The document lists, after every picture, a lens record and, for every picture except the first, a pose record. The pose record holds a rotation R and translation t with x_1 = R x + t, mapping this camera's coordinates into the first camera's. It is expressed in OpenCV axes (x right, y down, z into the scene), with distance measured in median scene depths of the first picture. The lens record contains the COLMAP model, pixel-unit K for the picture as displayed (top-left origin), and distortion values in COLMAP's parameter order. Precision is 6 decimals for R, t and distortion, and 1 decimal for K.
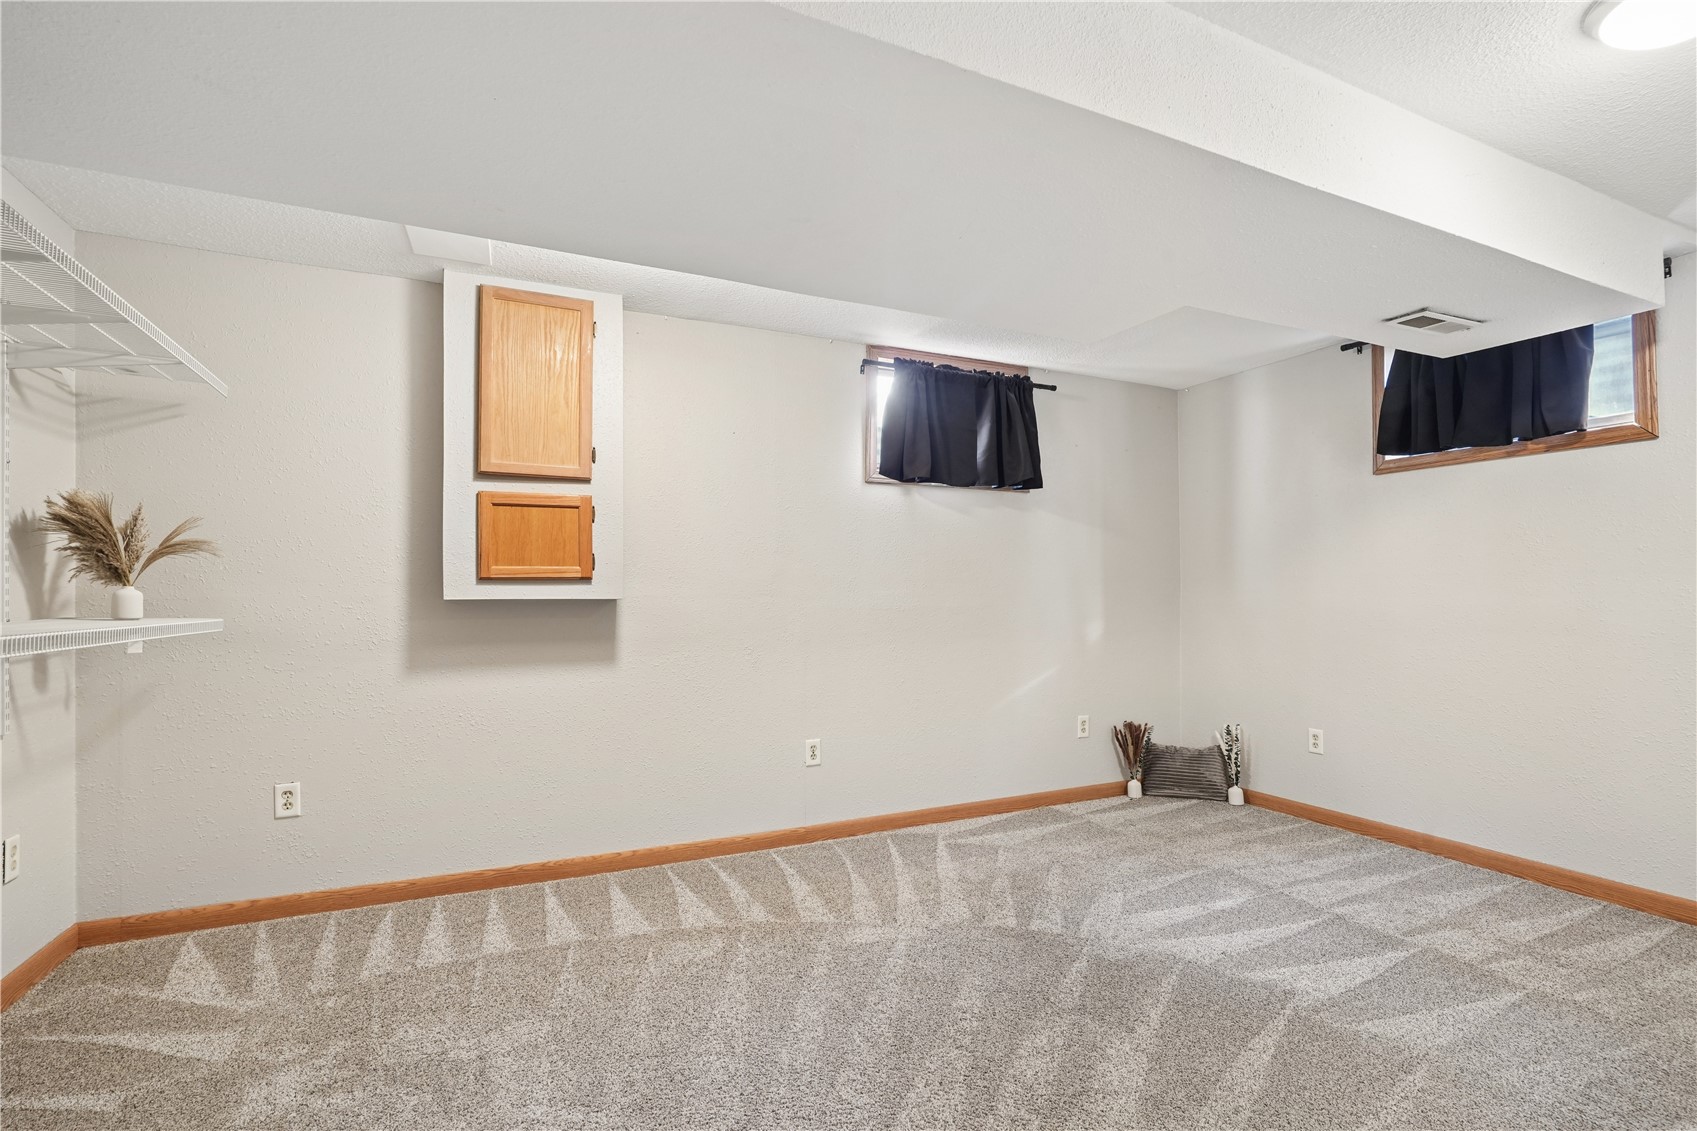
lens RADIAL K [[780.1, 0, 844.9], [0, 780.1, 575.8], [0, 0, 1]] dist [-0.003977, 0.003415]
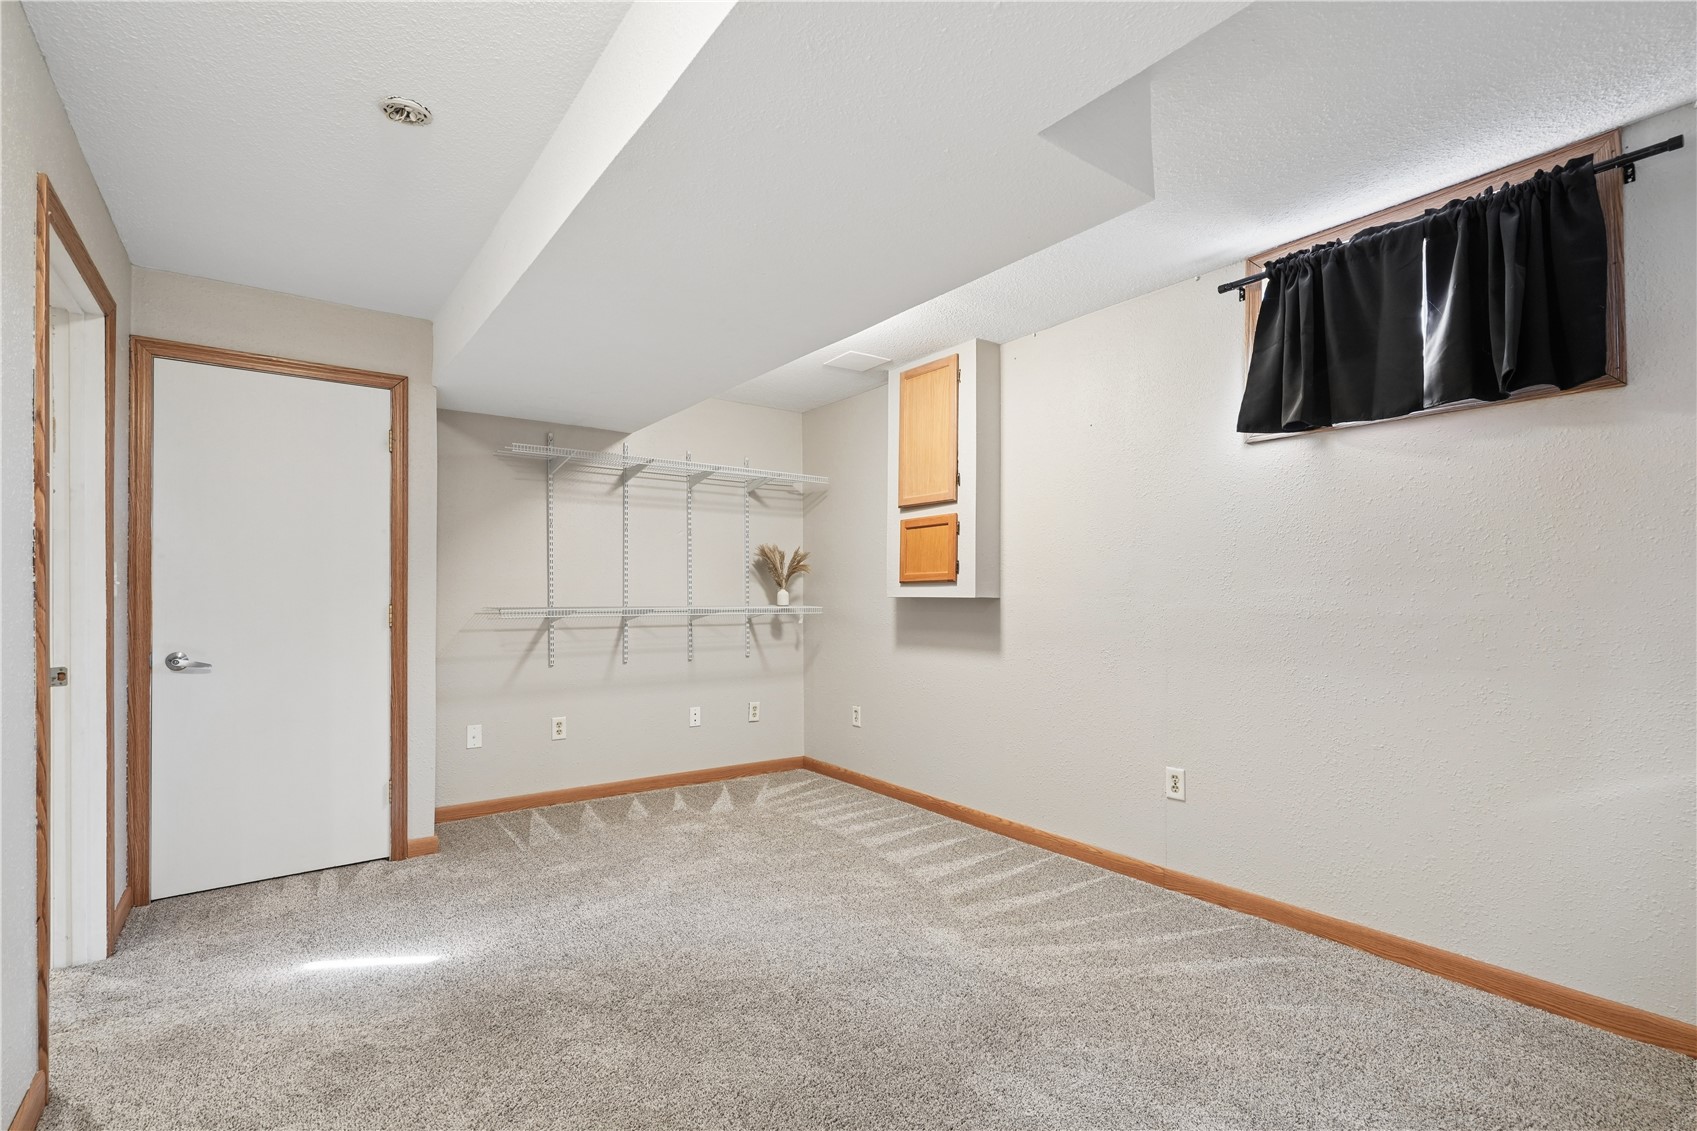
lens RADIAL K [[780.1, 0, 845.8], [0, 780.1, 576.5], [0, 0, 1]] dist [-0.003977, 0.003415]
pose [[0.201014, -0.018174, -0.979420, 0.877930], [0.025476, 0.999587, -0.013319, 0.009226], [0.979257, -0.022275, 0.201394, 0.610772]]
